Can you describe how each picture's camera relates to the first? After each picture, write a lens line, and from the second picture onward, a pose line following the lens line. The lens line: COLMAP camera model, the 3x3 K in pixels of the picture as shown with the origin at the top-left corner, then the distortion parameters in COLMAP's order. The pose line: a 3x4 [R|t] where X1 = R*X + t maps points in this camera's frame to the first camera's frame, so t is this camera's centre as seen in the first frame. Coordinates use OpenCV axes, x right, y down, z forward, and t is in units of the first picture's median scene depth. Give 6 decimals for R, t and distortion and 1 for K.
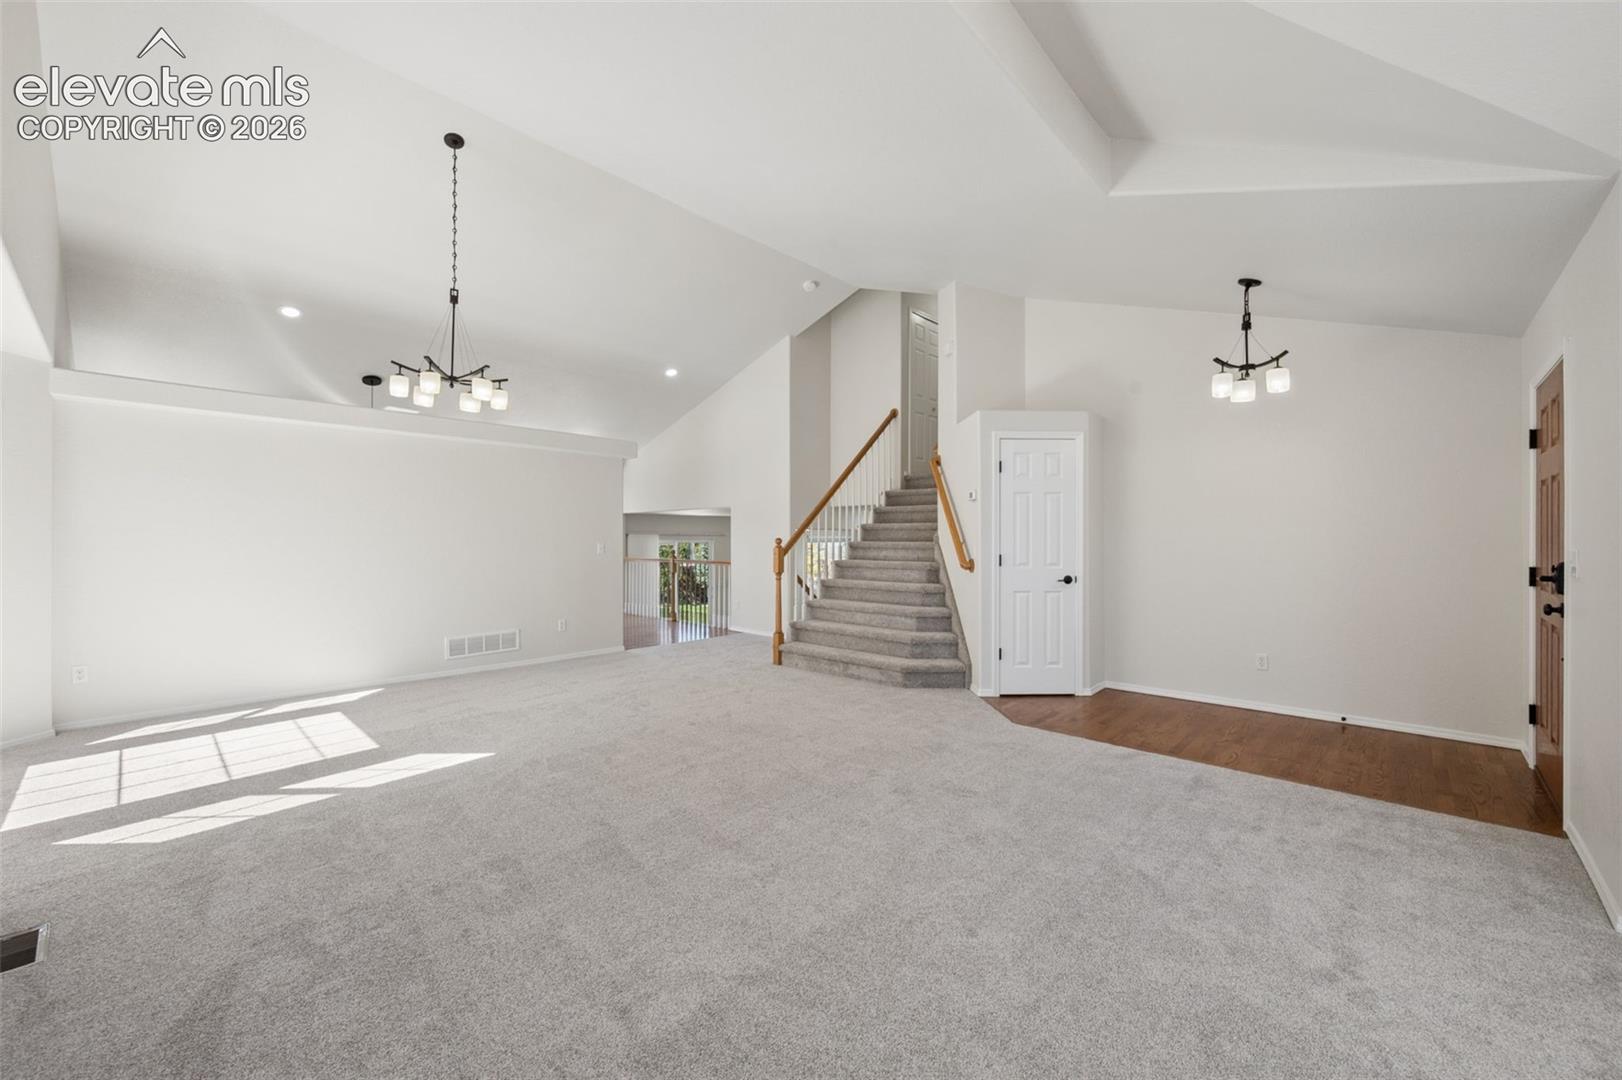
lens RADIAL K [[614.9, 0, 799.4], [0, 614.9, 538.0], [0, 0, 1]] dist [-0.000255, -0.000064]
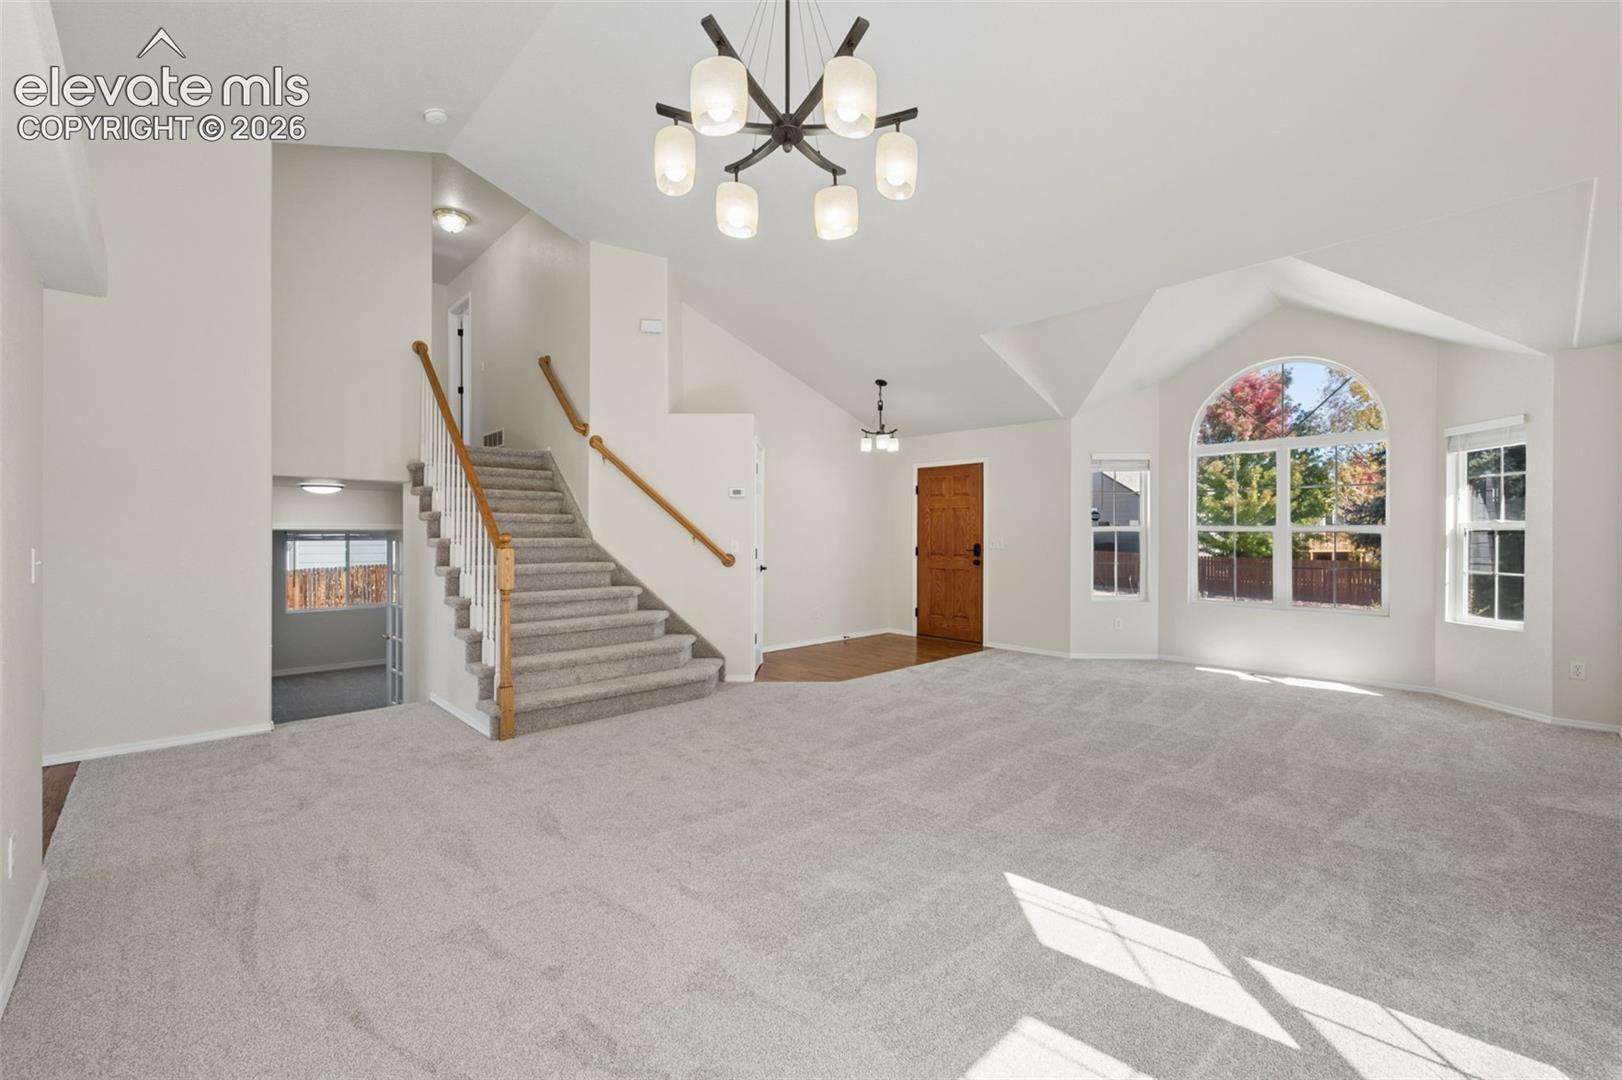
lens RADIAL K [[665.9, 0, 811.0], [0, 665.9, 540.0], [0, 0, 1]] dist [0.000194, -0.000083]
pose [[0.058674, -0.007918, 0.998246, -1.114665], [-0.004587, 0.999956, 0.008201, 0.002994], [-0.998267, -0.005060, 0.058635, 1.086802]]
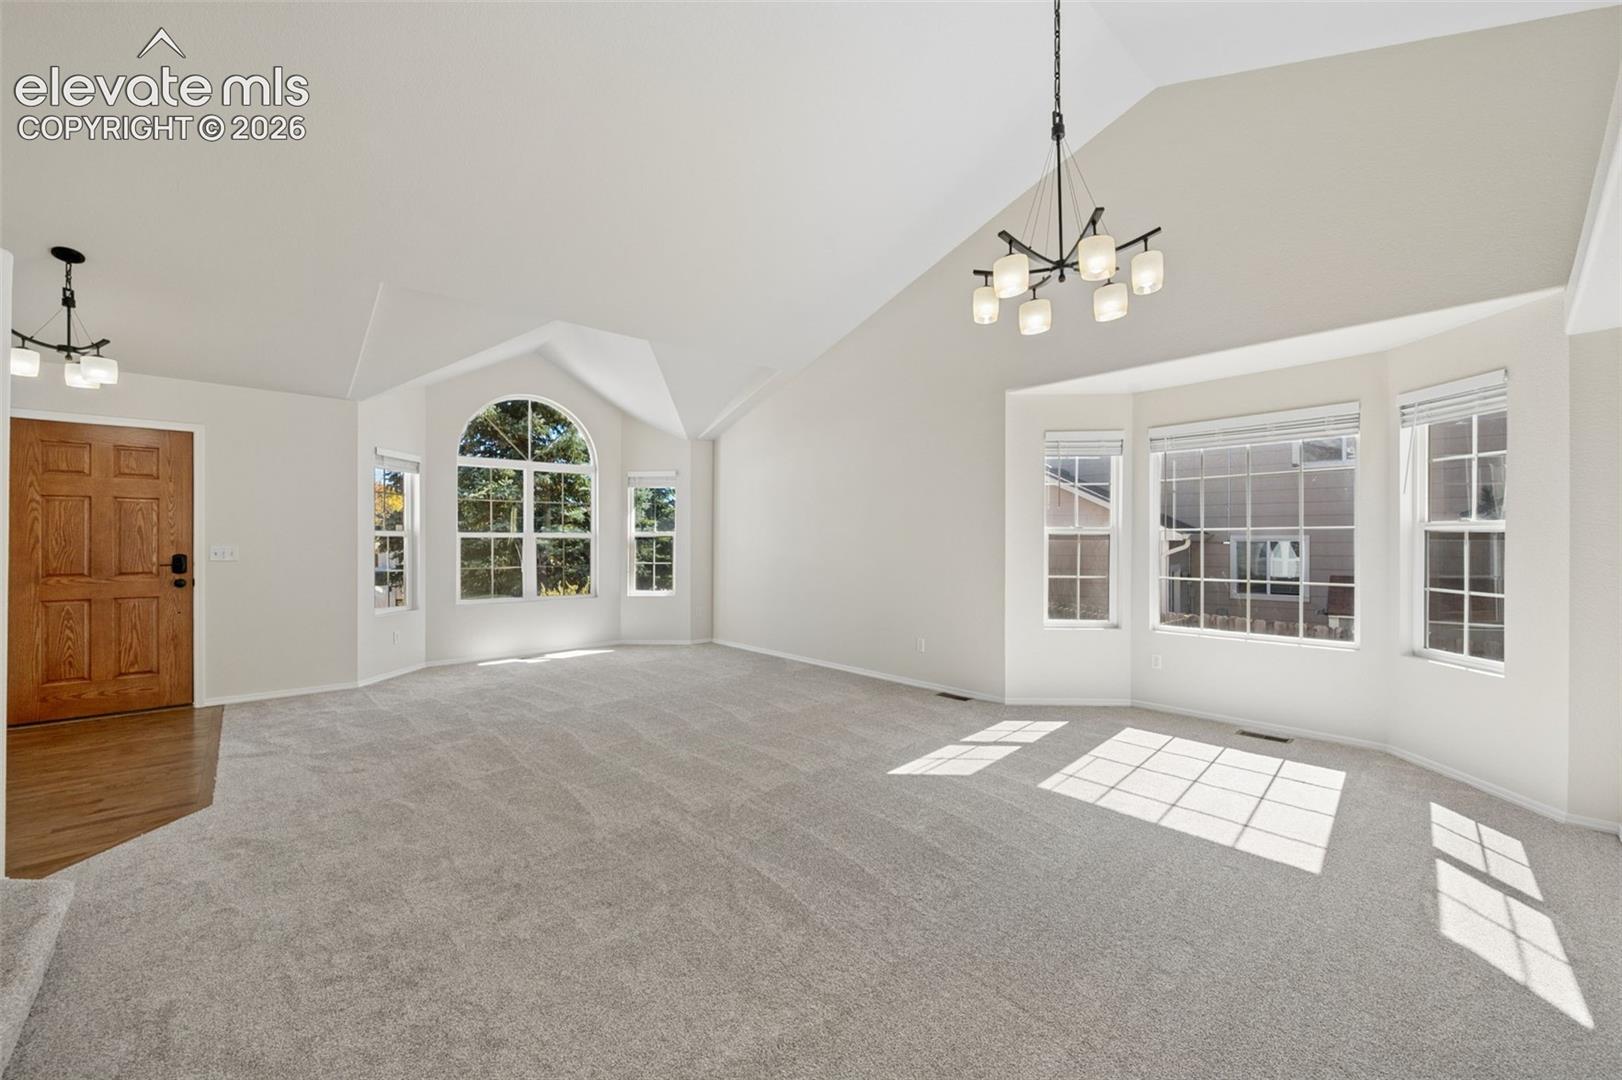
lens RADIAL K [[641.3, 0, 808.2], [0, 641.3, 536.8], [0, 0, 1]] dist [0.000993, -0.000124]
pose [[-0.996266, -0.000230, 0.086341, -0.429369], [-0.000937, 0.999966, -0.008145, 0.003484], [-0.086336, -0.008196, -0.996232, 1.845557]]
